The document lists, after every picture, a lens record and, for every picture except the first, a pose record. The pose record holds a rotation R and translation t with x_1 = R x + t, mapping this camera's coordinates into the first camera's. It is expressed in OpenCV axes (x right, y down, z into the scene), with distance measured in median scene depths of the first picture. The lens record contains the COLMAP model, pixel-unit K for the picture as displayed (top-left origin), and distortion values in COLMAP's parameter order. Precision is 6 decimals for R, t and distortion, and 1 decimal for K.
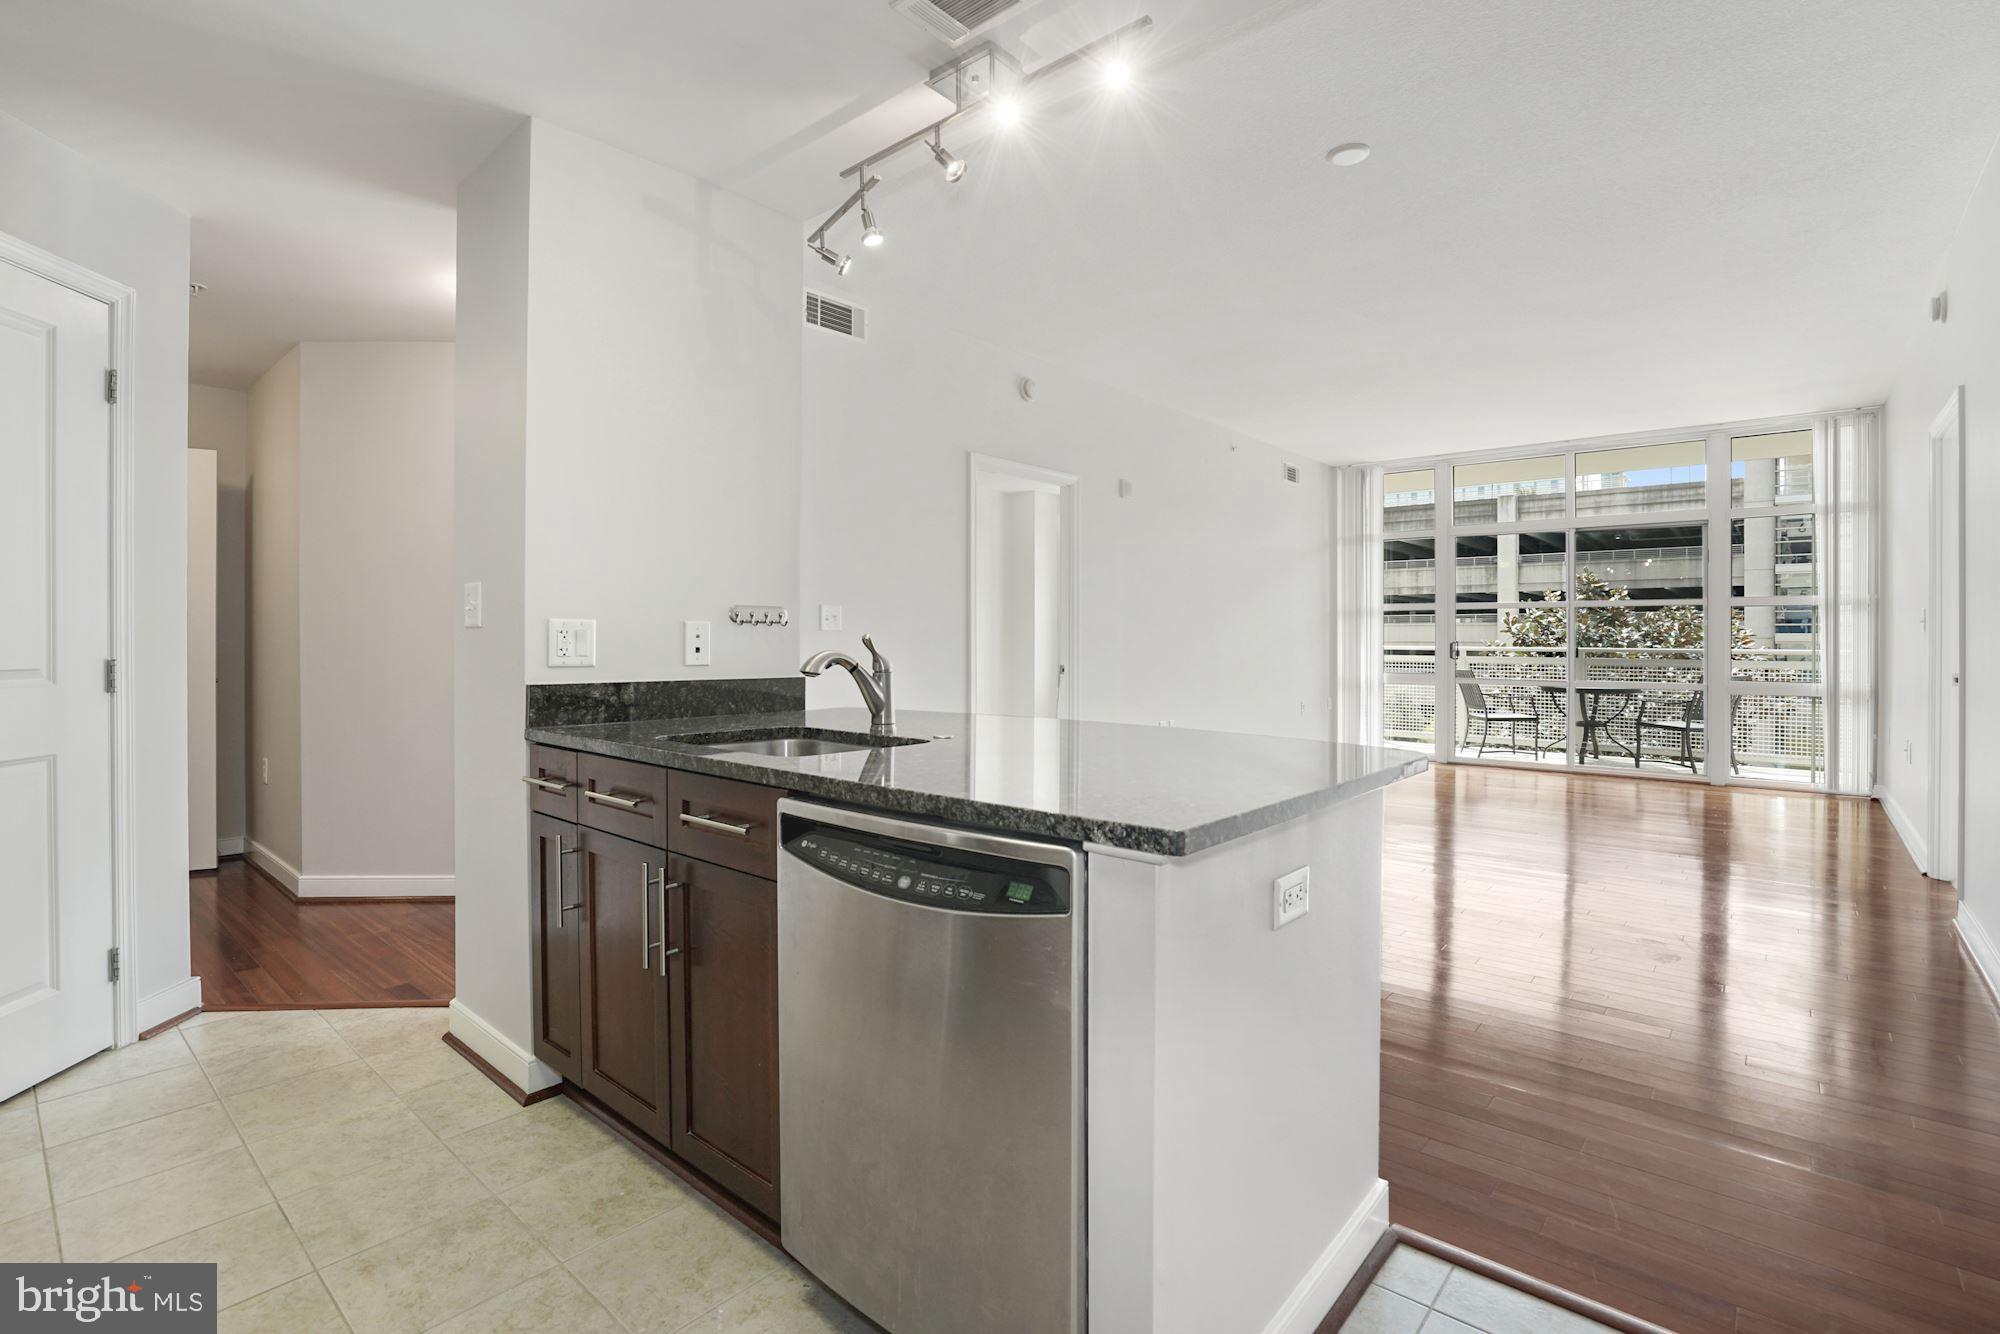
lens RADIAL K [[925.5, 0, 1028.8], [0, 925.5, 633.8], [0, 0, 1]] dist [-0.051015, 0.016319]
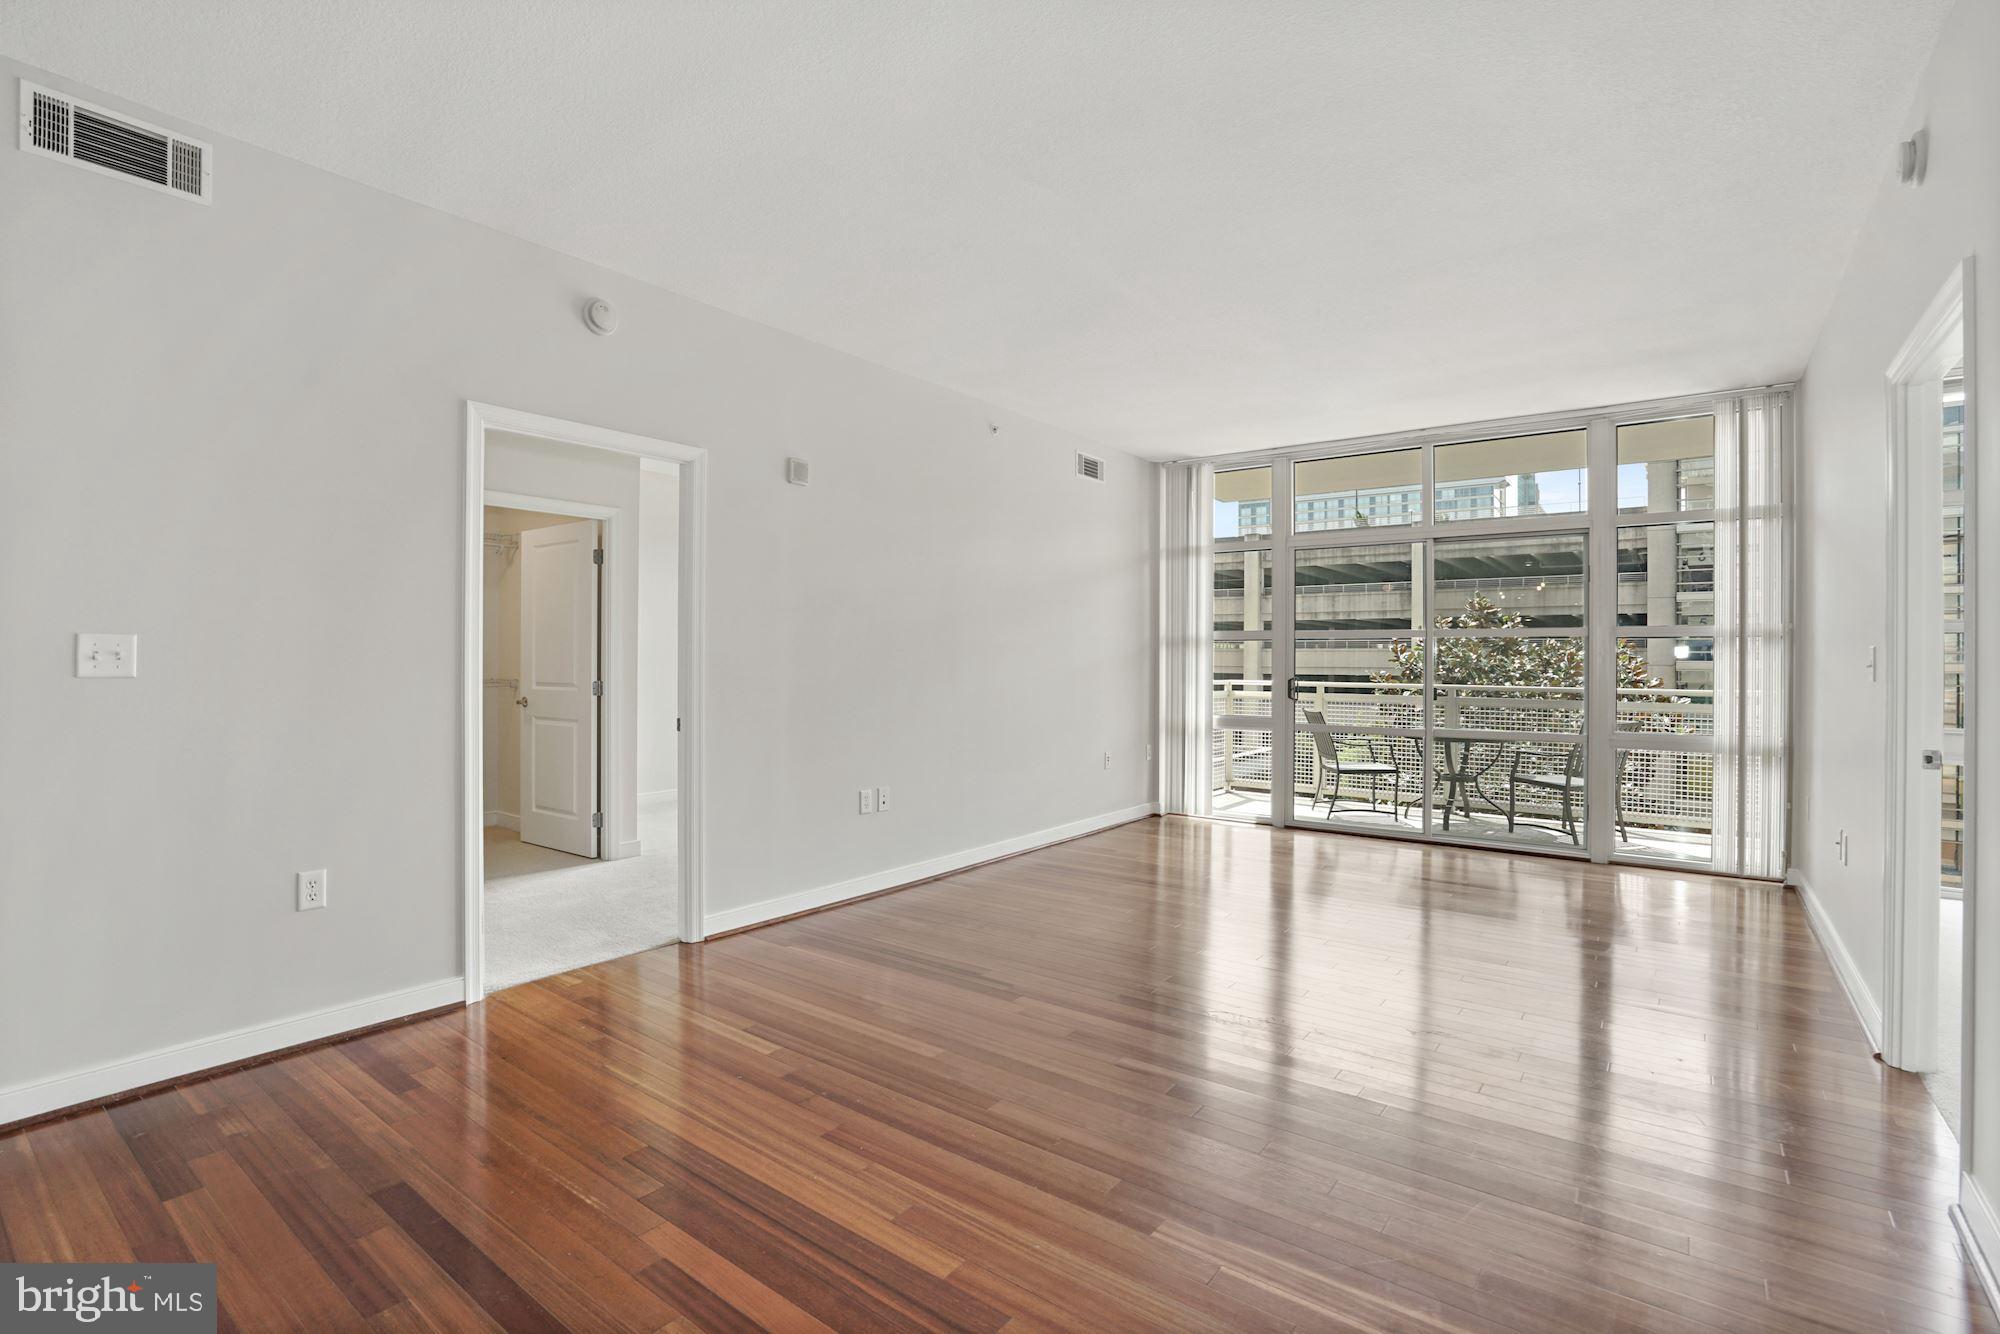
lens RADIAL K [[925.5, 0, 1026.2], [0, 925.5, 654.2], [0, 0, 1]] dist [-0.051015, 0.016319]
pose [[0.997646, 0.004273, 0.068446, 0.175217], [-0.004068, 0.999987, -0.003124, -0.009681], [-0.068459, 0.002838, 0.997650, 0.203514]]
